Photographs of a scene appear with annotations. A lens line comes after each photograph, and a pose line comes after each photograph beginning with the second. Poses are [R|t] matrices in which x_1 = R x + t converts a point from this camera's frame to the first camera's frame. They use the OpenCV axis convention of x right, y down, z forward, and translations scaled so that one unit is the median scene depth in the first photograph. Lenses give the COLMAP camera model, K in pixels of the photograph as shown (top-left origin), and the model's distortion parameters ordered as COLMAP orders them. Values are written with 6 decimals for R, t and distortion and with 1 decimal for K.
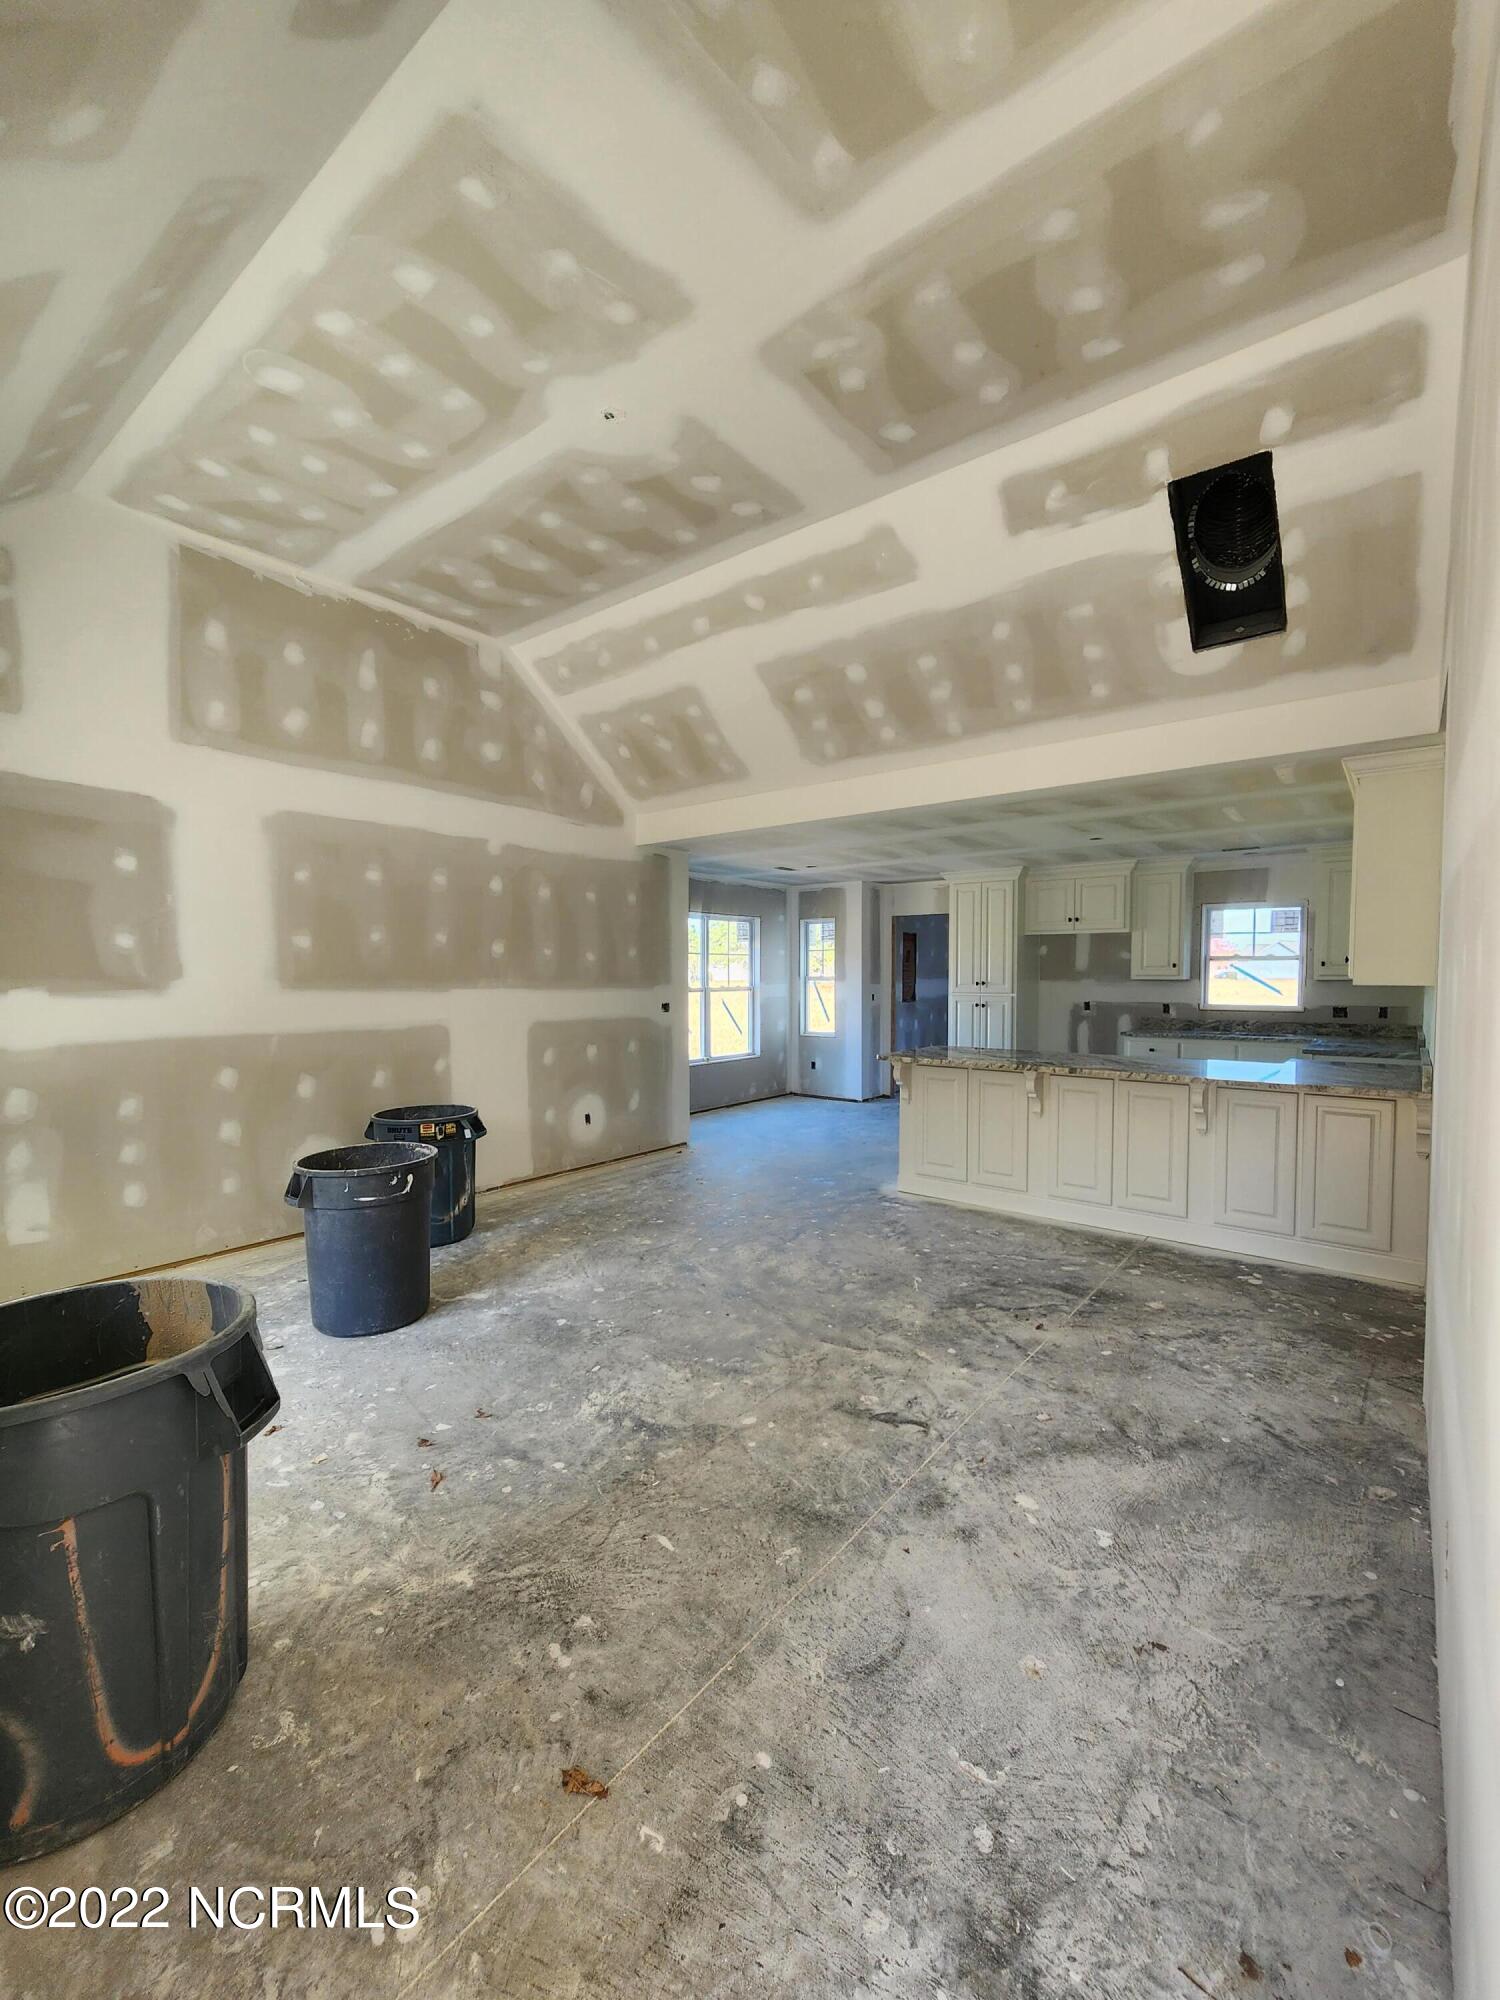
lens RADIAL K [[823.4, 0, 750.0], [0, 823.4, 1000.0], [0, 0, 1]] dist [0.000021, -0.000004]
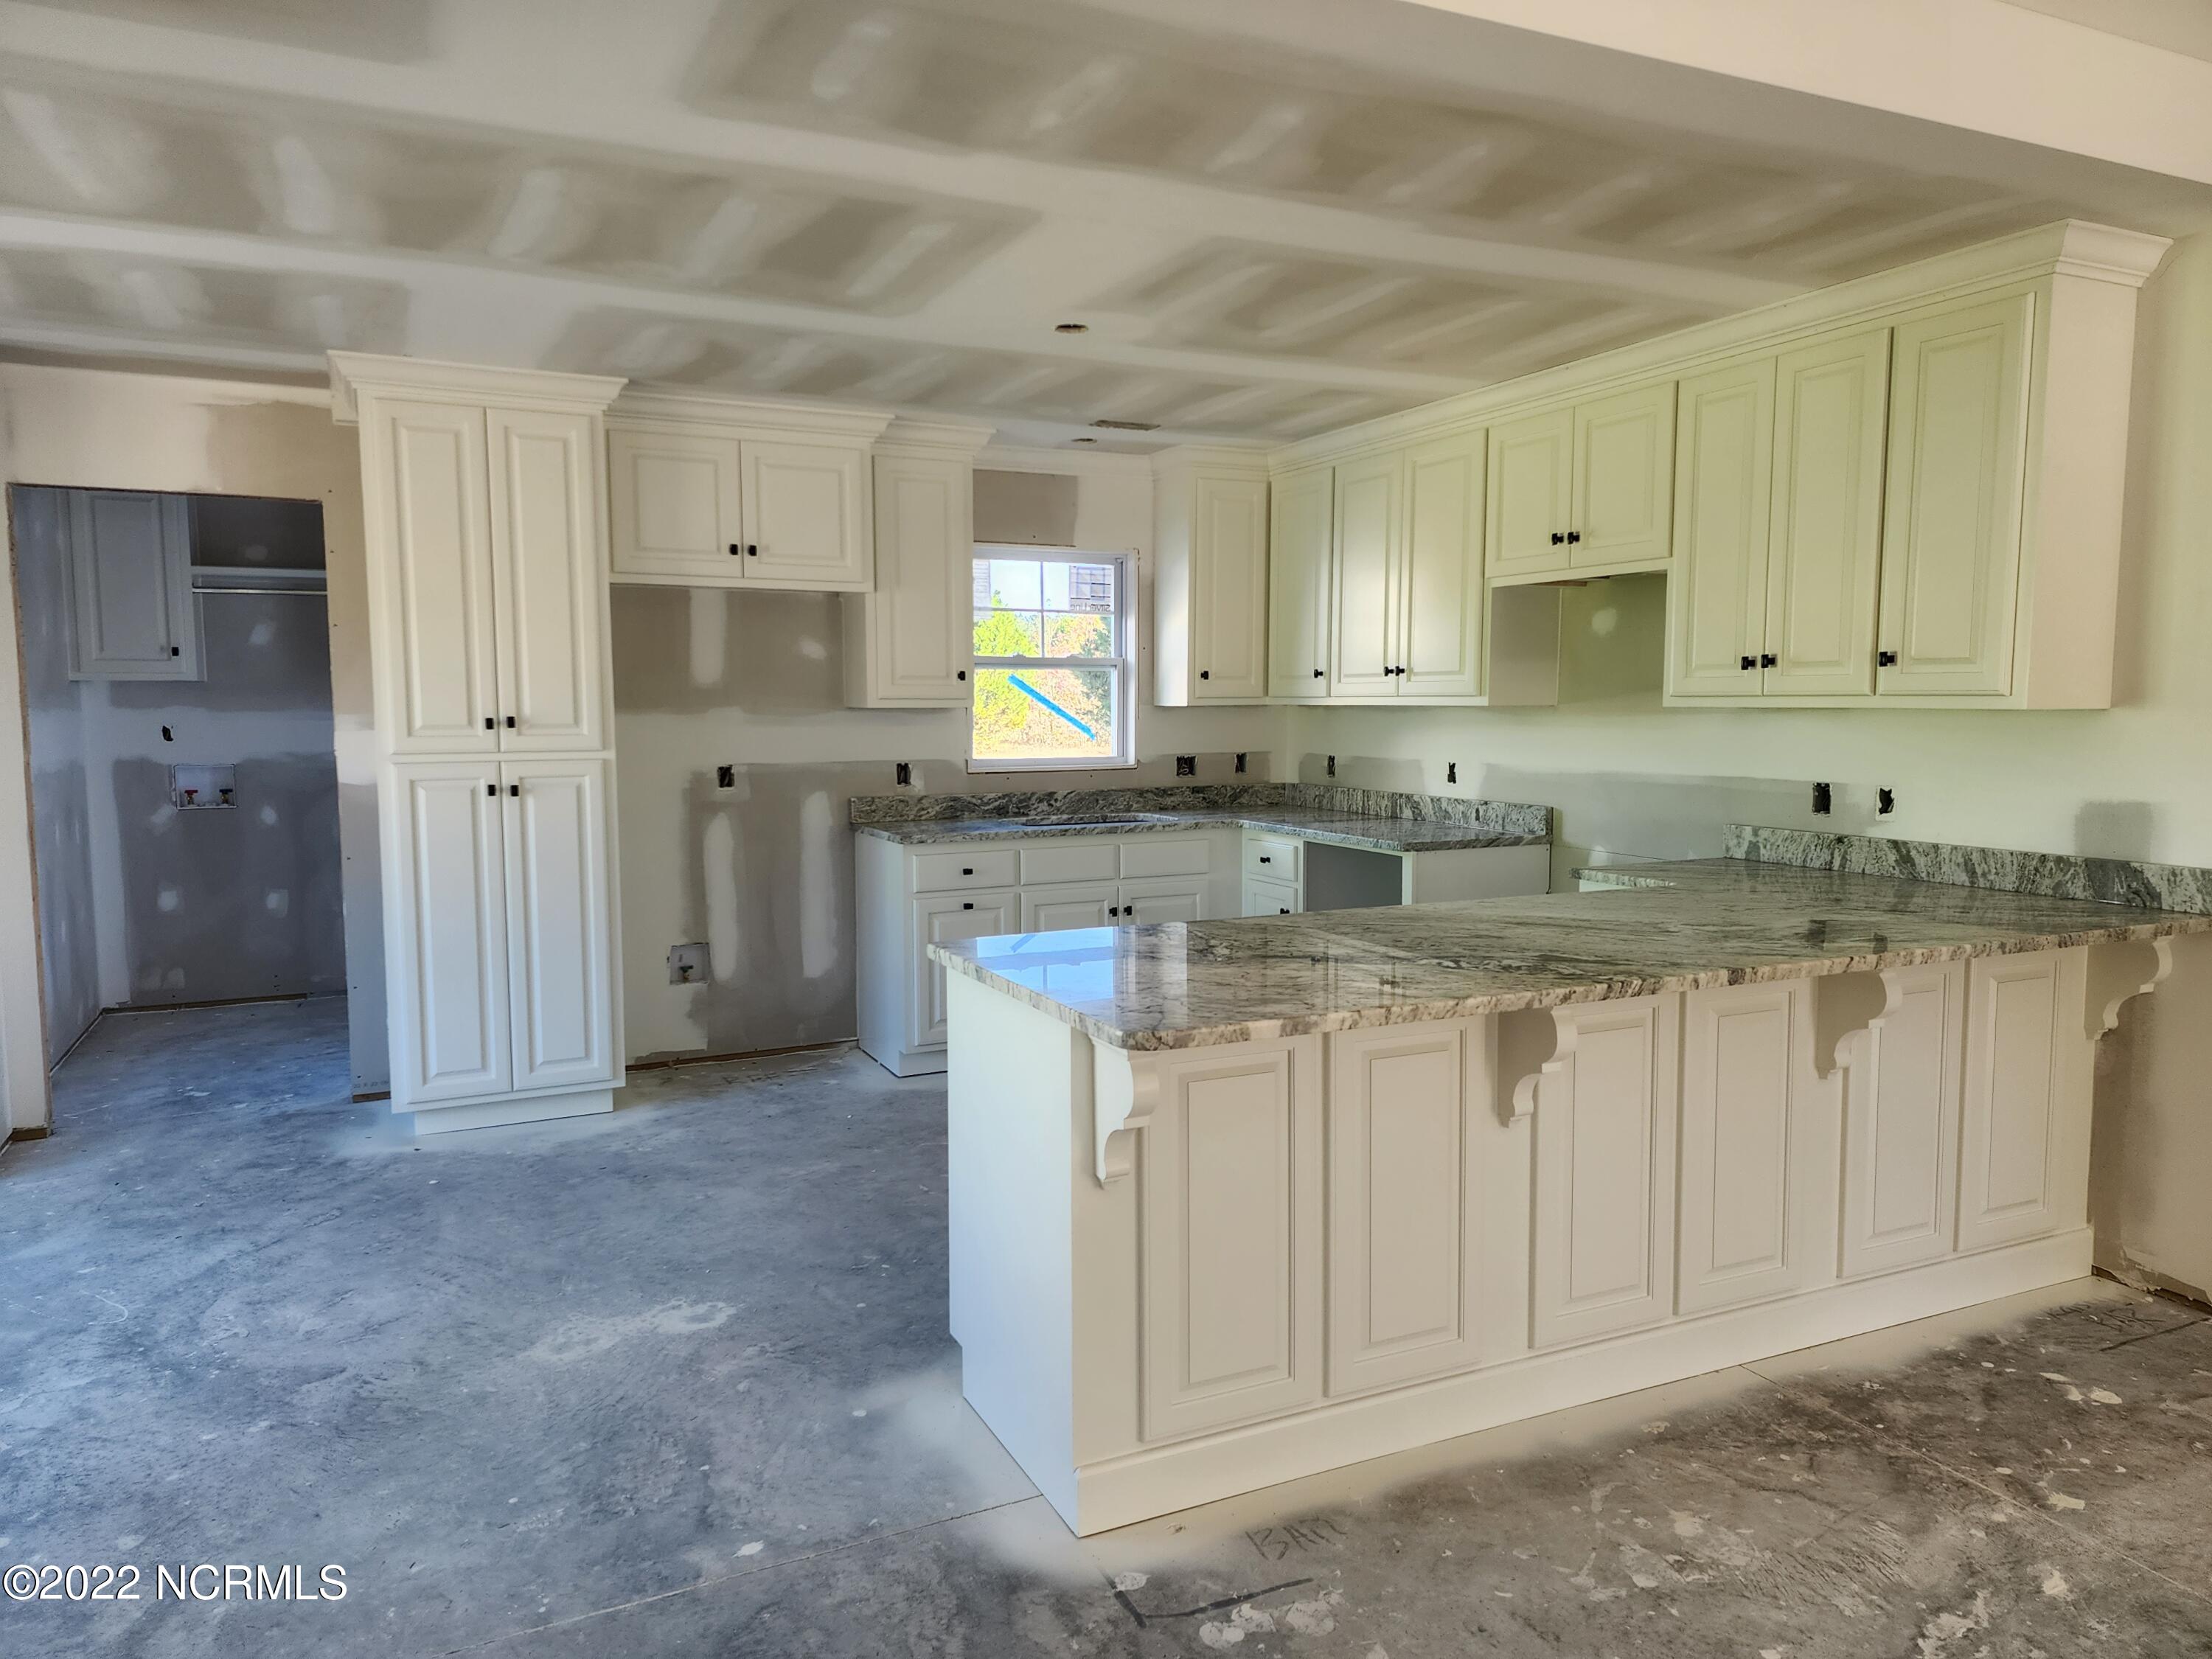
lens RADIAL K [[1449.8, 0, 1106.0], [0, 1449.8, 829.5], [0, 0, 1]] dist [0.159014, -0.127784]
pose [[0.436737, -0.081782, 0.895864, -0.191097], [0.032497, 0.996643, 0.075140, -0.019153], [-0.899002, -0.003703, 0.437929, 0.706910]]
